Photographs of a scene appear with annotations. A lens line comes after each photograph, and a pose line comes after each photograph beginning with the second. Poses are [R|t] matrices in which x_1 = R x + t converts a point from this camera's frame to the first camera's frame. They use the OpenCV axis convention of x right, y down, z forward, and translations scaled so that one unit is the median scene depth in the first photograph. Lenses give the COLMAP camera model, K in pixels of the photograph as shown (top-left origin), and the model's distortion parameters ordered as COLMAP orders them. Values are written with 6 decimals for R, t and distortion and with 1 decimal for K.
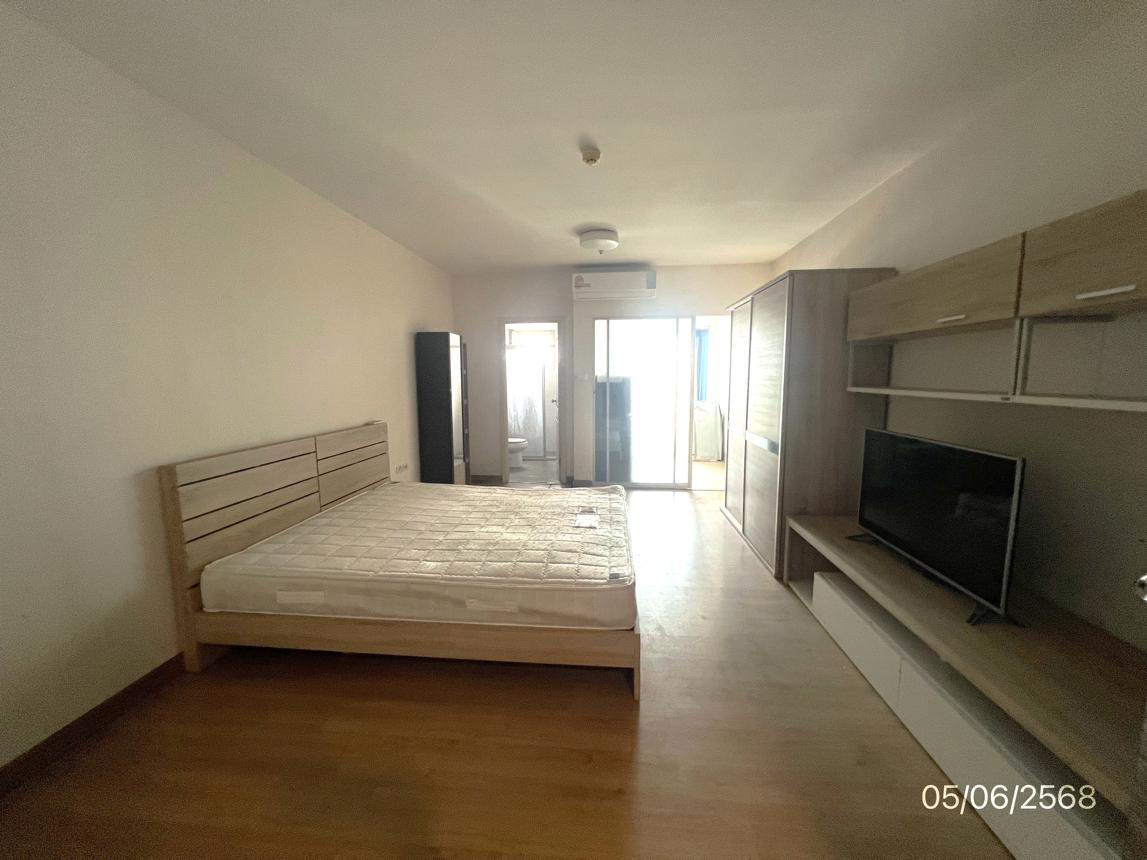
lens RADIAL K [[460.0, 0, 572.6], [0, 460.0, 430.3], [0, 0, 1]] dist [0.001849, -0.000544]
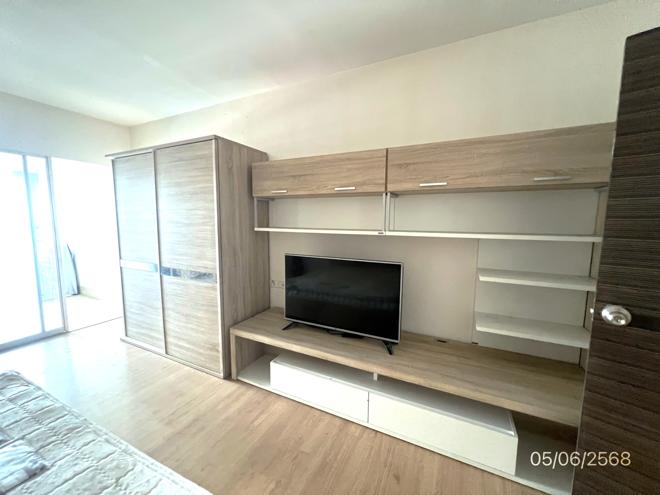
lens RADIAL K [[264.7, 0, 329.4], [0, 264.7, 247.8], [0, 0, 1]] dist [0.001849, -0.000544]
pose [[0.360797, -0.096600, 0.927628, -0.110972], [0.102204, 0.992727, 0.063627, -0.062417], [-0.927027, 0.071851, 0.368046, 0.491585]]
